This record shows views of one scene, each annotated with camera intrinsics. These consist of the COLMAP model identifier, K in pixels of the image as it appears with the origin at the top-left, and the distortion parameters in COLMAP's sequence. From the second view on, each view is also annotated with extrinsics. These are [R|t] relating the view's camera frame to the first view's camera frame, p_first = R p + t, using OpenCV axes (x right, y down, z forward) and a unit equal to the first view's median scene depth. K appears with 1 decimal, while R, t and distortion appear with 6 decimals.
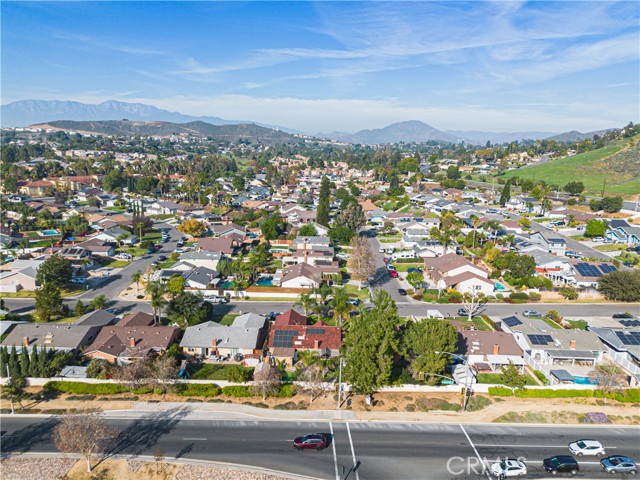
lens RADIAL K [[464.3, 0, 316.9], [0, 464.3, 242.2], [0, 0, 1]] dist [0.048949, -0.038839]
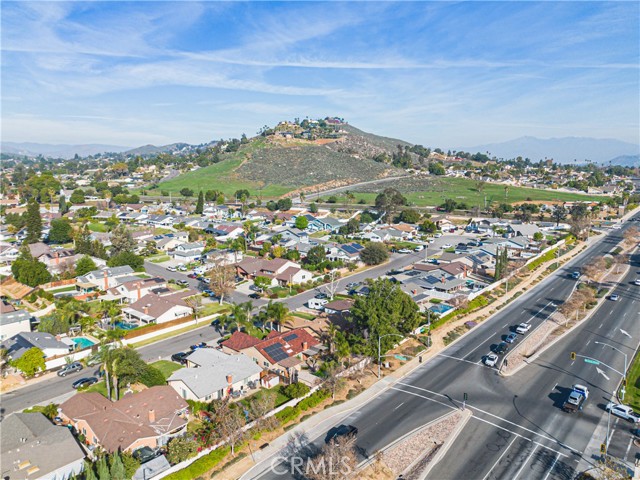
lens RADIAL K [[464.3, 0, 319.8], [0, 464.3, 235.7], [0, 0, 1]] dist [0.048949, -0.038839]
pose [[0.647972, -0.143443, 0.748035, -0.544032], [0.172546, 0.984218, 0.039269, -0.052870], [-0.741863, 0.103625, 0.662496, 0.154587]]
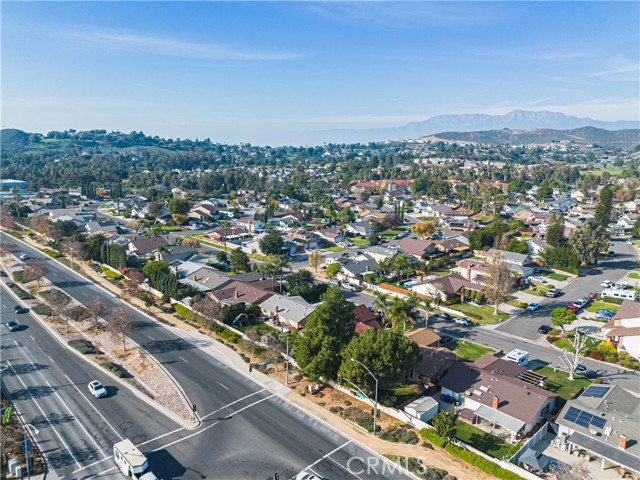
lens RADIAL K [[464.3, 0, 315.9], [0, 464.3, 240.2], [0, 0, 1]] dist [0.048949, -0.038839]
pose [[0.698853, 0.133166, -0.702760, 0.484055], [-0.149202, 0.988043, 0.038851, -0.018142], [0.699531, 0.077702, 0.710365, 0.144430]]
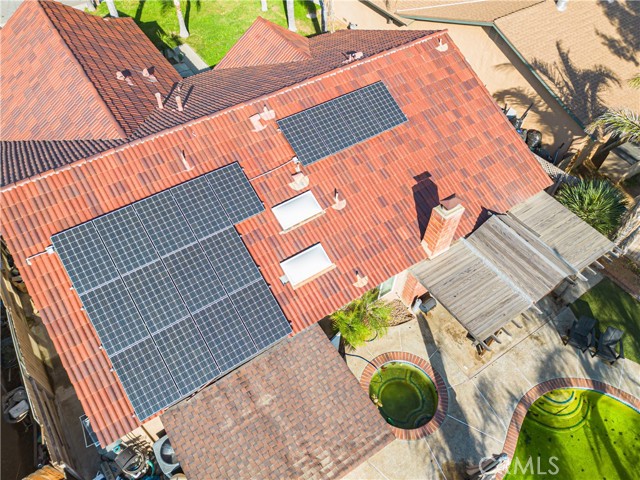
lens RADIAL K [[464.3, 0, 318.9], [0, 464.3, 239.7], [0, 0, 1]] dist [0.048949, -0.038839]
pose [[0.821393, -0.454388, 0.344739, -0.056681], [0.120388, 0.728923, 0.673927, 0.089631], [-0.557513, -0.512057, 0.653435, 0.660495]]
